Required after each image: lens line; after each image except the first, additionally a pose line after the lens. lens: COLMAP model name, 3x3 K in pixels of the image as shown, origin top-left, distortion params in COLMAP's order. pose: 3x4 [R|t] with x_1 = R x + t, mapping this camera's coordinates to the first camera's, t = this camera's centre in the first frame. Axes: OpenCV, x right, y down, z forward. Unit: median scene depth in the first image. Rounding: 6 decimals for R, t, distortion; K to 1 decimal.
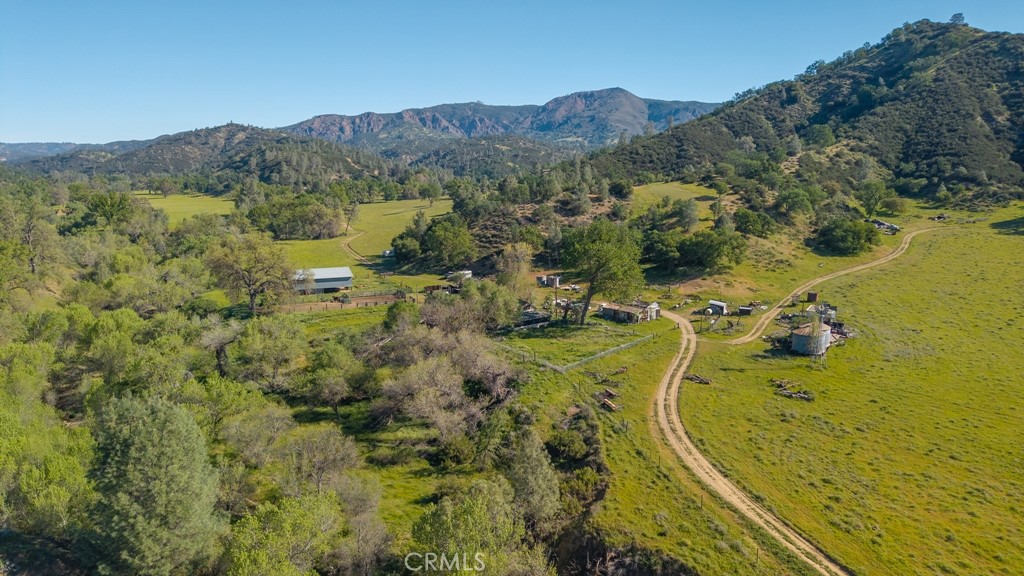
lens RADIAL K [[686.3, 0, 510.6], [0, 686.3, 282.3], [0, 0, 1]] dist [0.004292, -0.004745]
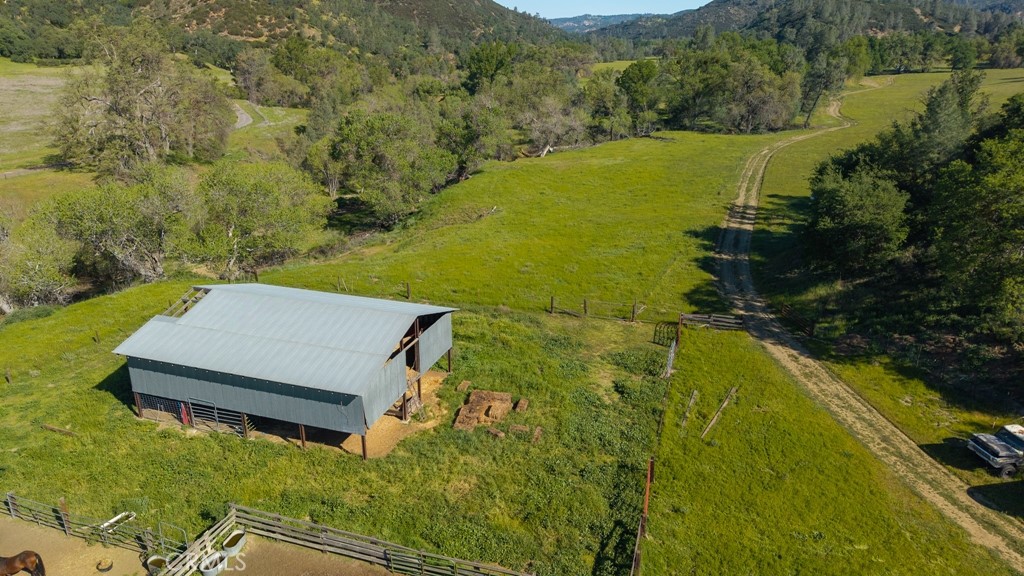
lens RADIAL K [[686.3, 0, 510.6], [0, 686.3, 282.3], [0, 0, 1]] dist [0.004292, -0.004745]
pose [[0.724185, 0.223218, -0.652480, -0.024897], [-0.105321, 0.970864, 0.215245, -0.024176], [0.681516, -0.087158, 0.726595, 0.262489]]
